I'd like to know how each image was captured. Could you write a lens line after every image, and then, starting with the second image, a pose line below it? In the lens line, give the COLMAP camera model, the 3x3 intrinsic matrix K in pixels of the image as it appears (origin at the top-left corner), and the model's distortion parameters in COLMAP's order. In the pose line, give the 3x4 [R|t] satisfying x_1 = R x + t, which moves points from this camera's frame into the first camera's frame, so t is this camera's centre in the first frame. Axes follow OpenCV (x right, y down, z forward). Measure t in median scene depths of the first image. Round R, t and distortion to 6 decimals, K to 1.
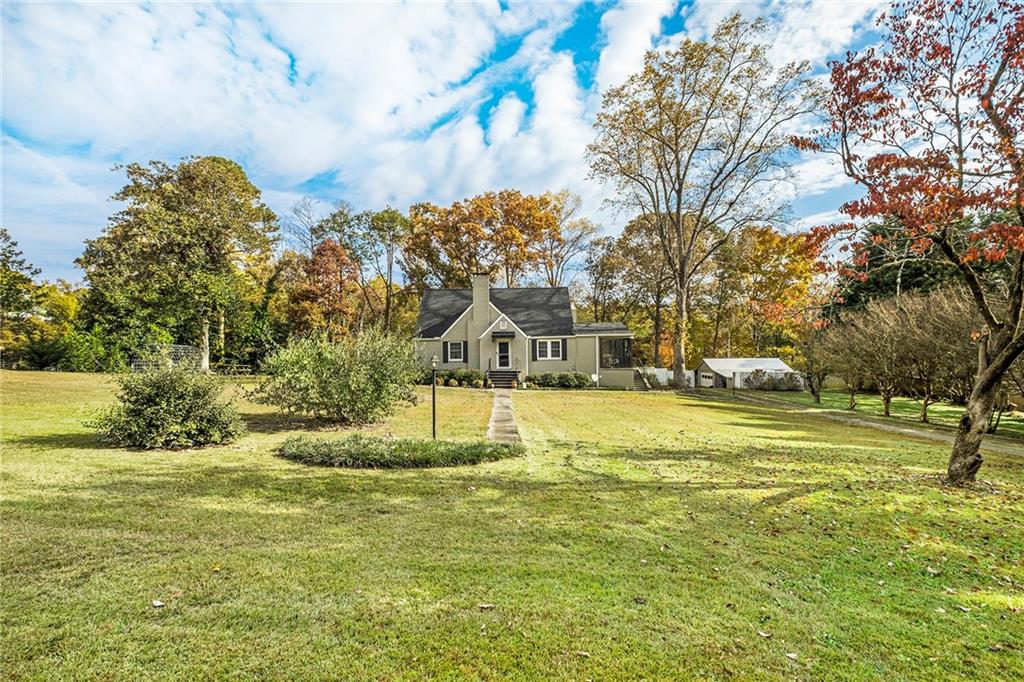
lens RADIAL K [[462.6, 0, 524.9], [0, 462.6, 343.3], [0, 0, 1]] dist [-0.001938, -0.000618]
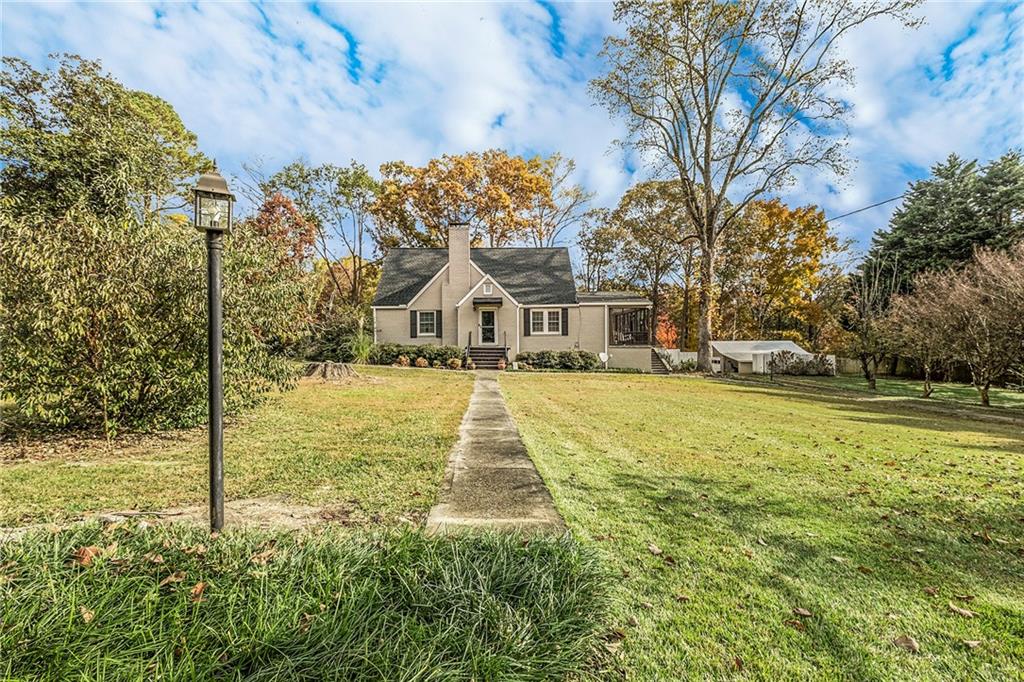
lens RADIAL K [[462.6, 0, 524.9], [0, 462.6, 343.3], [0, 0, 1]] dist [-0.001938, -0.000618]
pose [[0.999347, 0.004644, 0.035826, -0.011126], [-0.005569, 0.999652, 0.025768, 0.029617], [-0.035693, -0.025951, 0.999026, 0.206398]]
